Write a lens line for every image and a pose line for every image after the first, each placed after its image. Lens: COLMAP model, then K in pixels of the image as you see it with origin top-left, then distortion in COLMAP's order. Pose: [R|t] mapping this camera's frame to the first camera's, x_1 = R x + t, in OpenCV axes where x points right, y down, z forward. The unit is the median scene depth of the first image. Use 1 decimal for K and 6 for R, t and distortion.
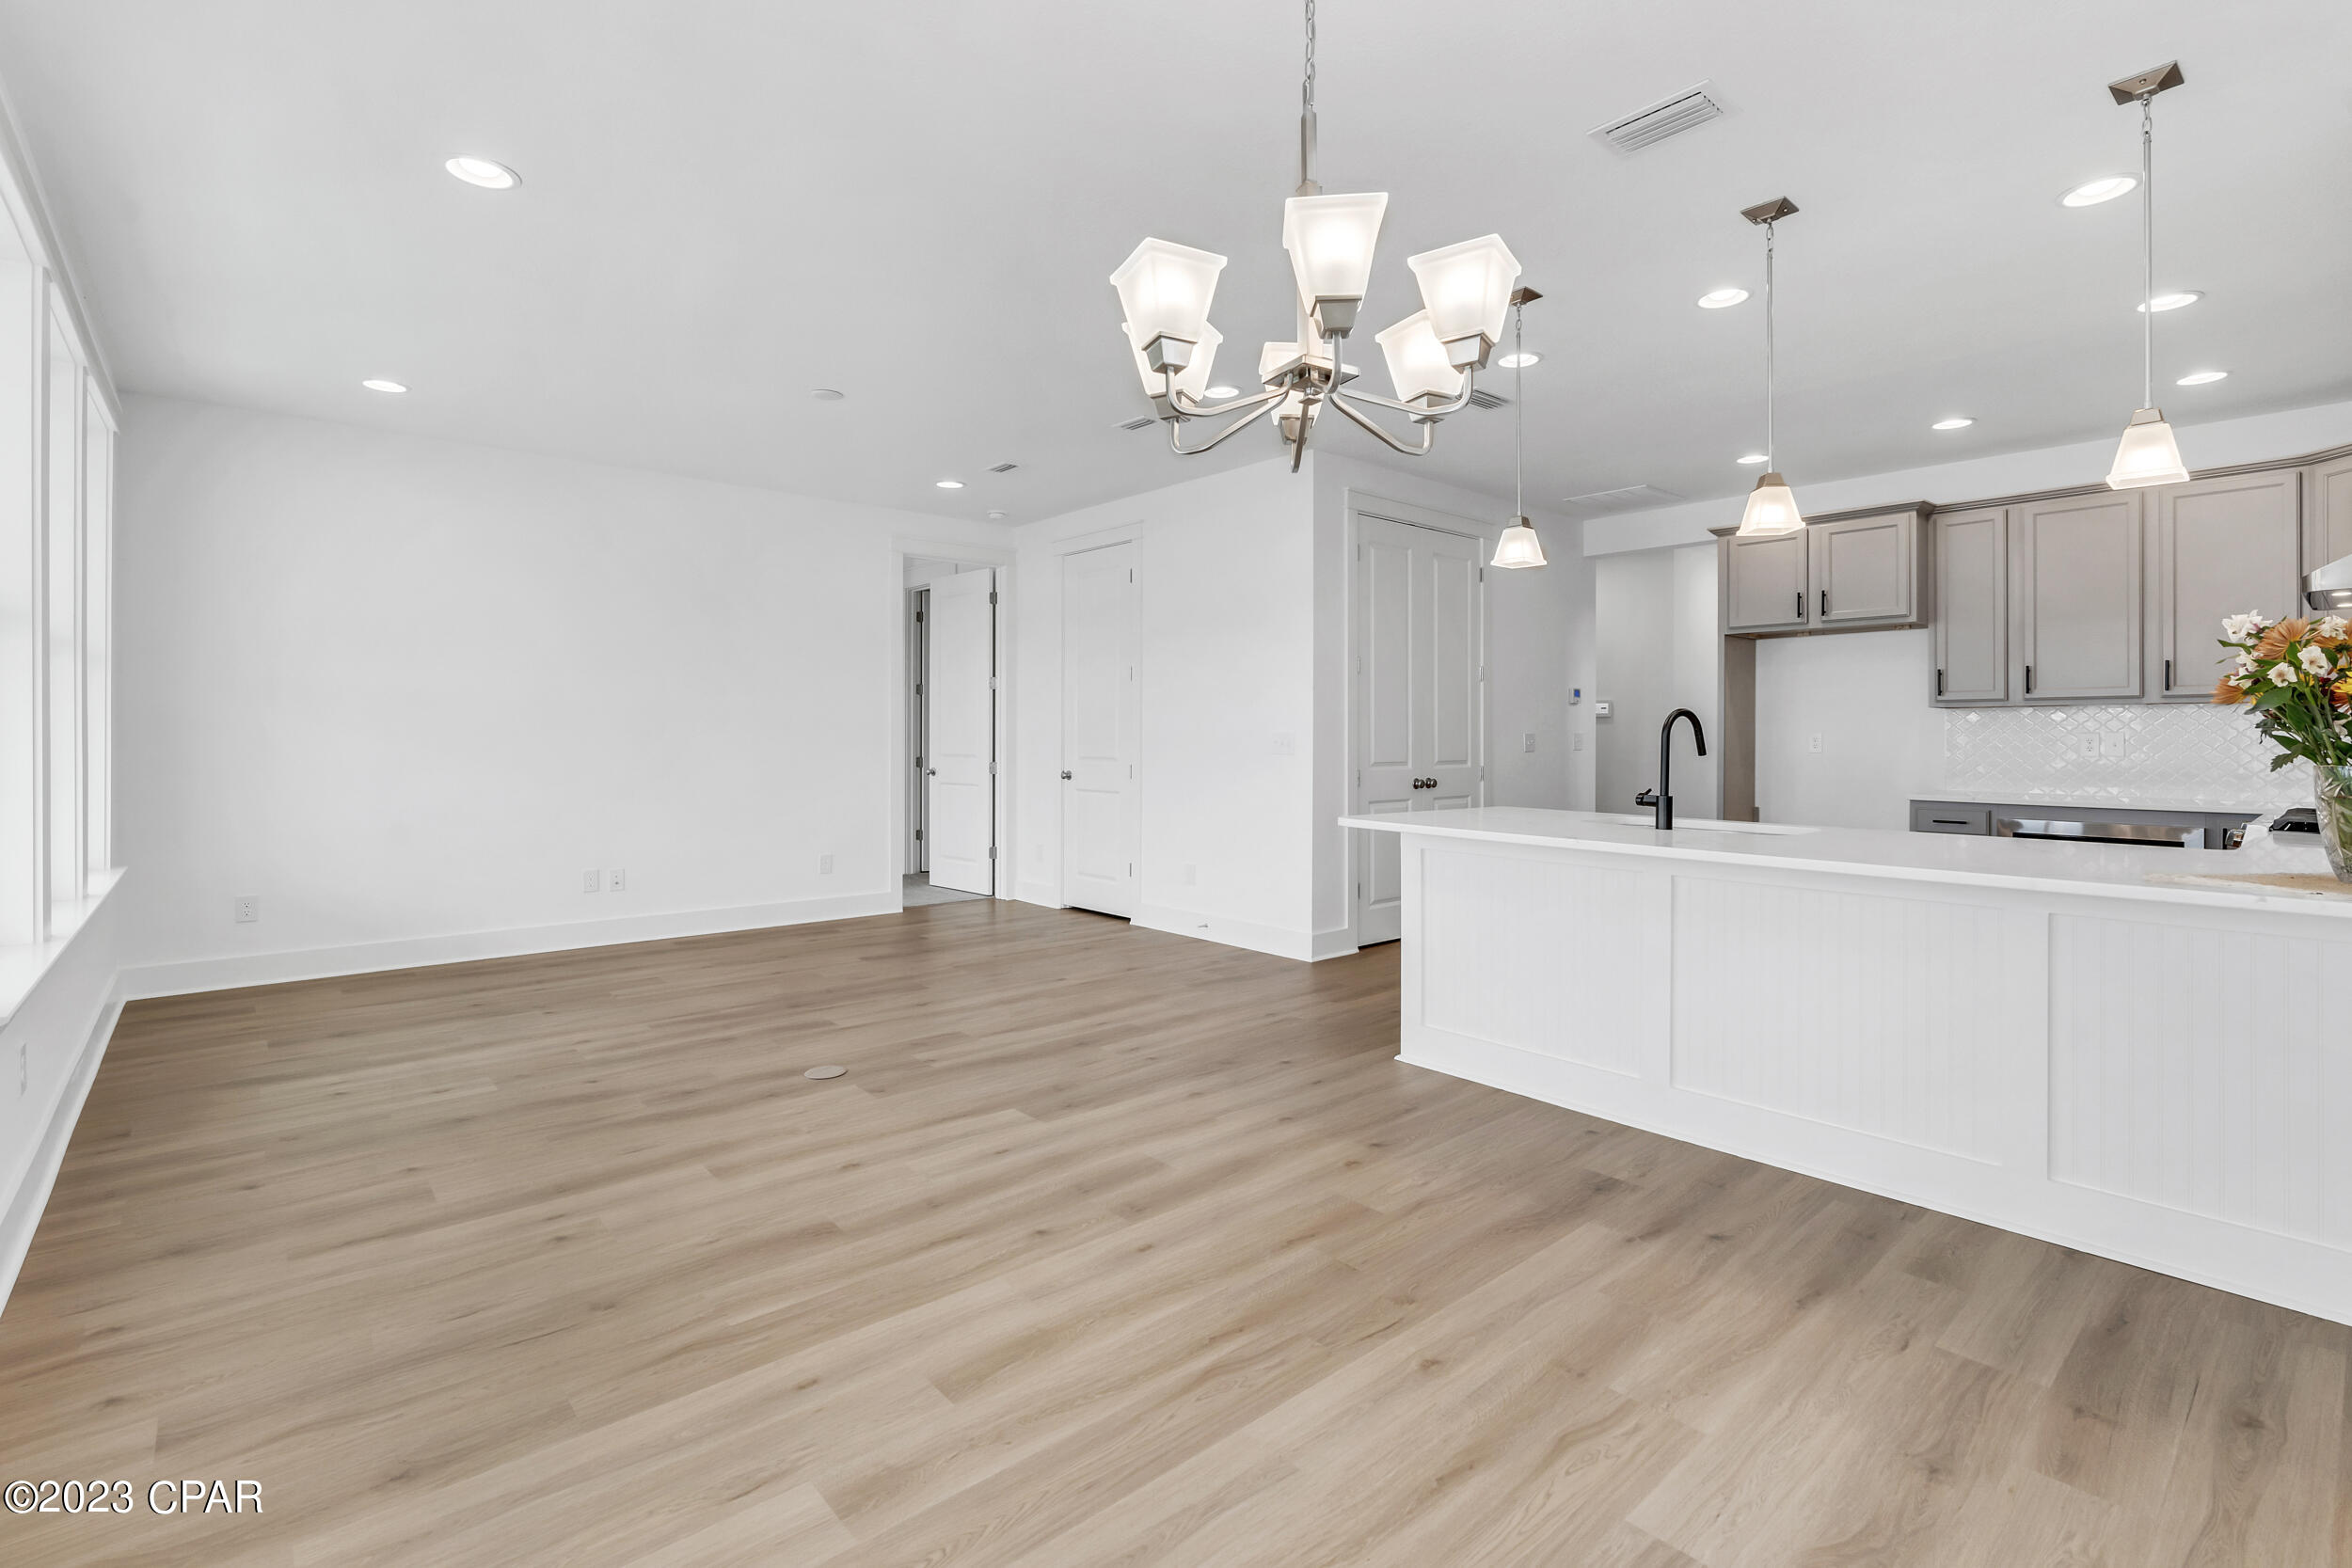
lens RADIAL K [[1070.2, 0, 1183.3], [0, 1070.2, 733.5], [0, 0, 1]] dist [-0.008176, 0.002706]
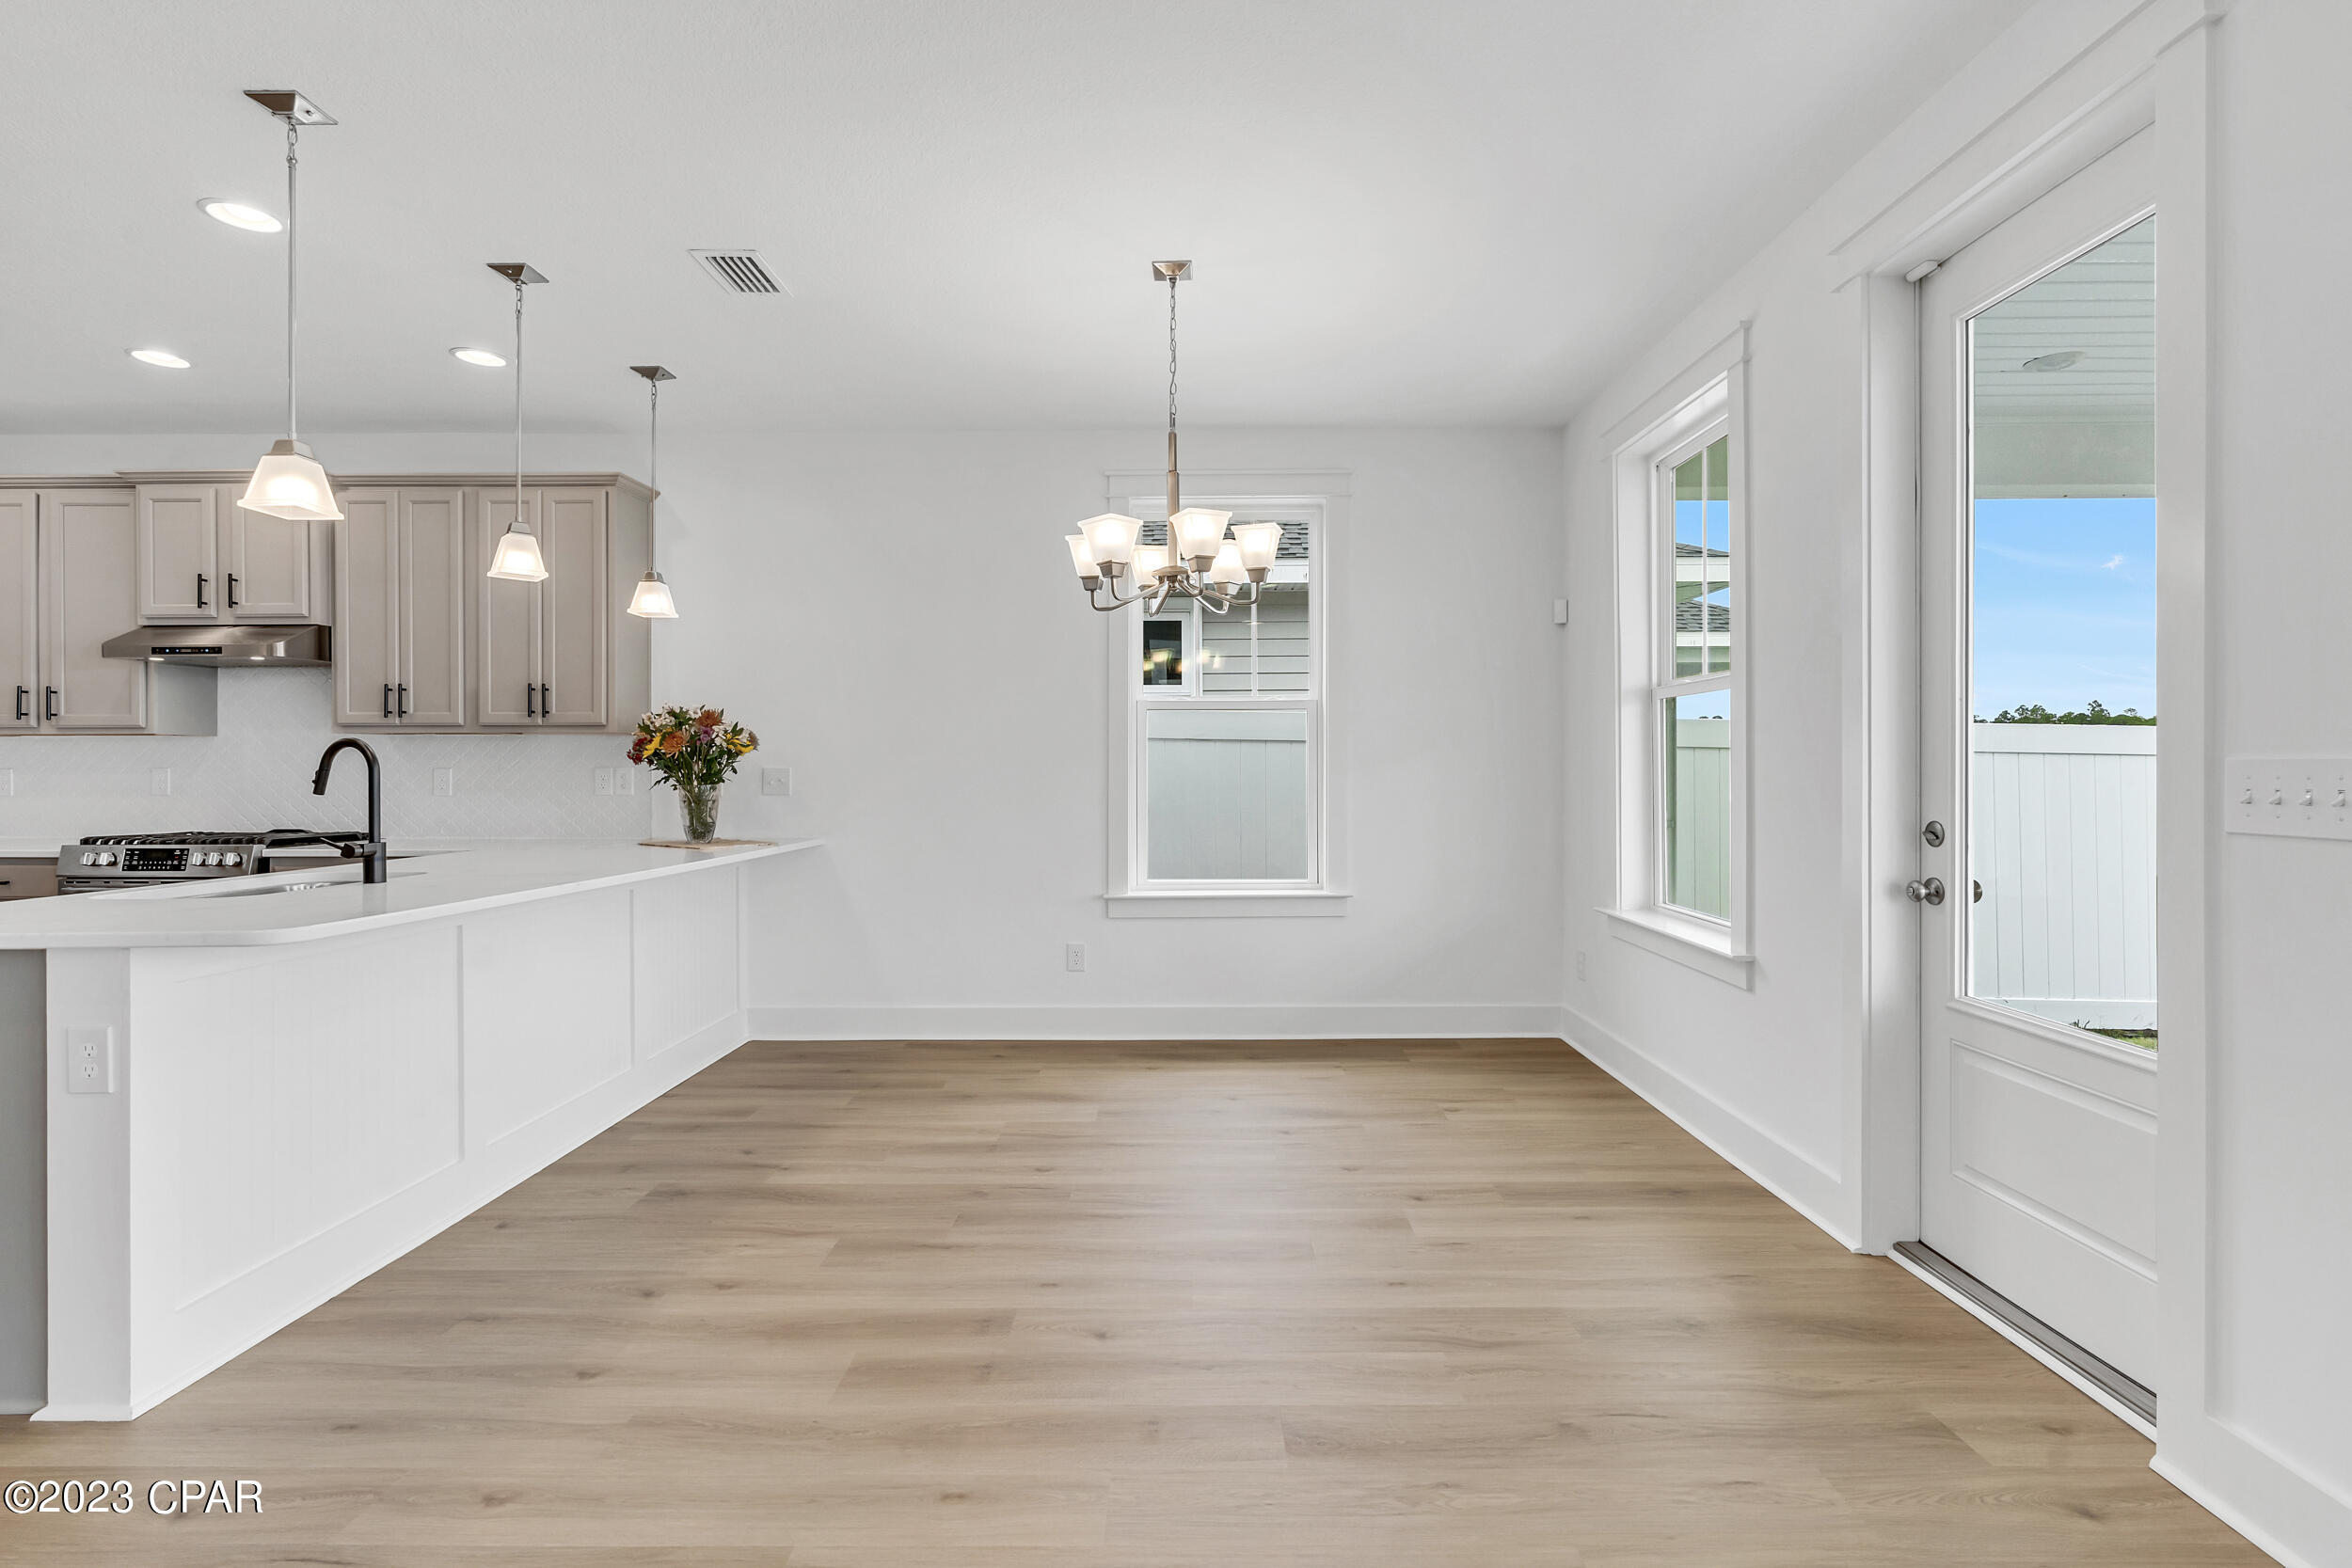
lens RADIAL K [[1070.2, 0, 1187.8], [0, 1070.2, 763.9], [0, 0, 1]] dist [-0.008176, 0.002706]
pose [[-0.745083, 0.003711, 0.666962, -0.695222], [0.000872, 0.999989, -0.004589, 0.002092], [-0.666971, -0.002837, -0.745078, 1.445762]]
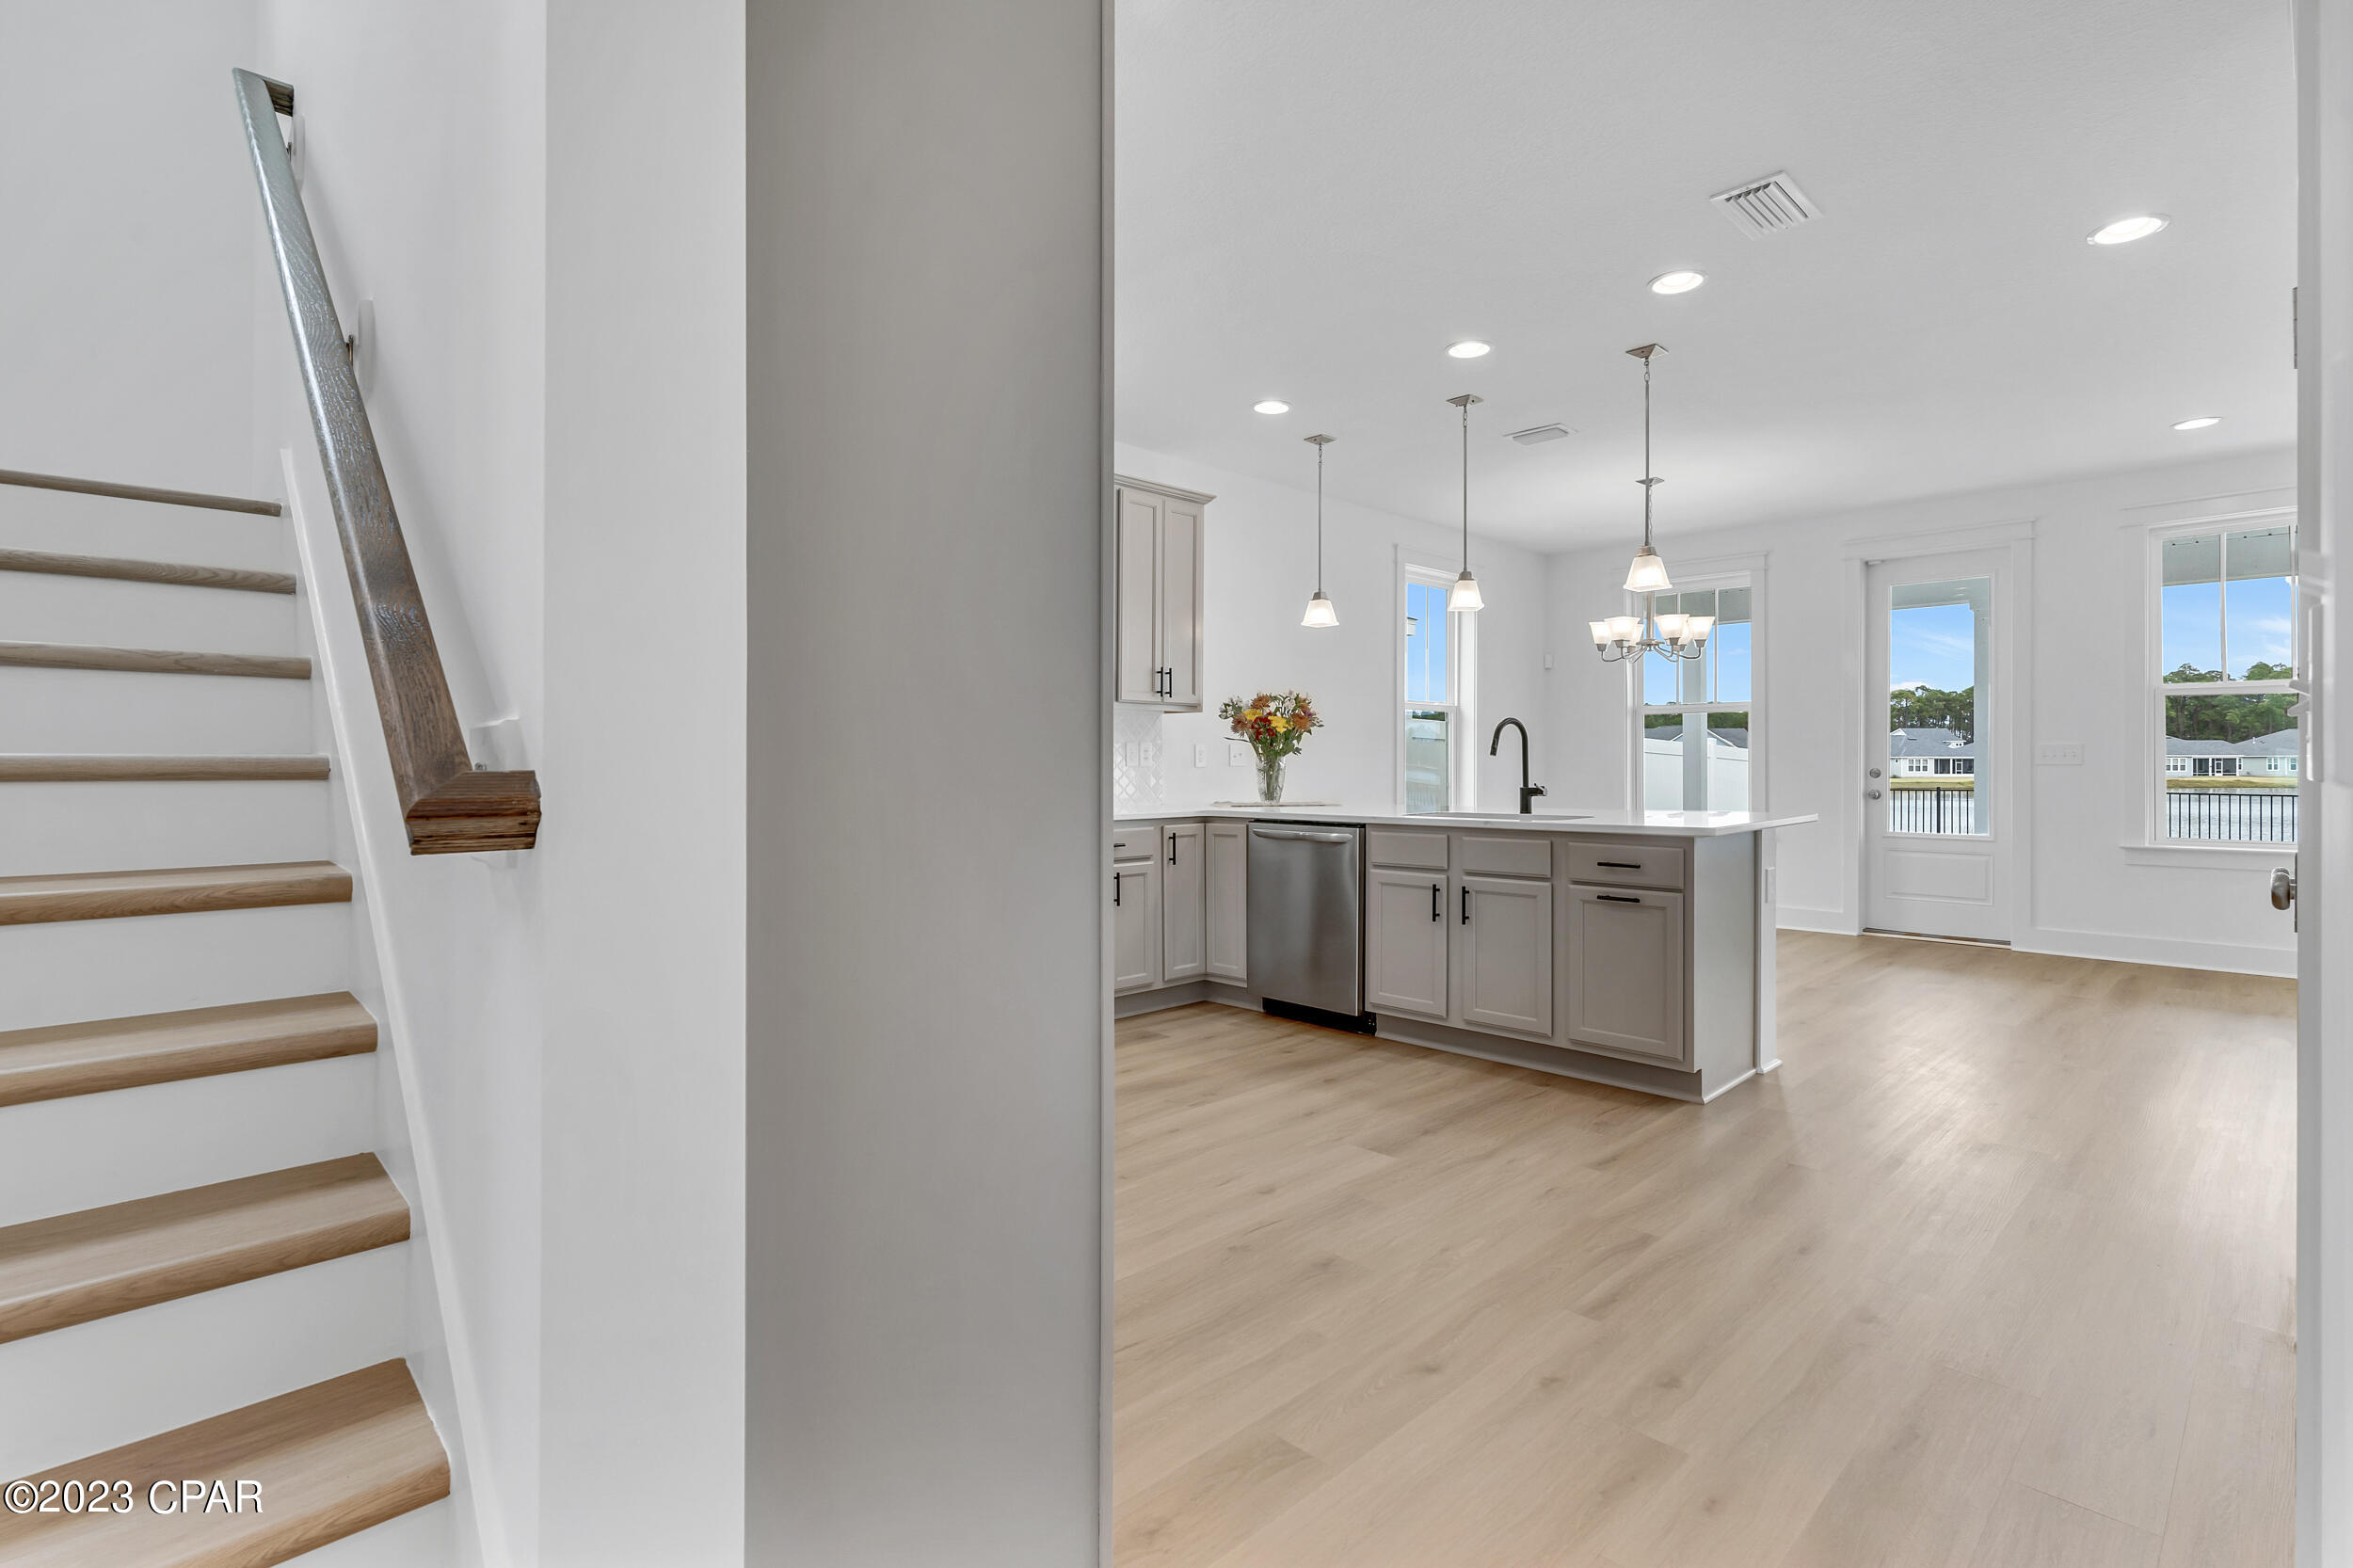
lens RADIAL K [[1103.8, 0, 1177.1], [0, 1103.8, 761.2], [0, 0, 1]] dist [-0.011326, 0.003737]
pose [[-0.999089, -0.001248, -0.042657, 1.116267], [-0.001134, 0.999996, -0.002697, 0.038647], [0.042661, -0.002647, -0.999086, 2.770078]]
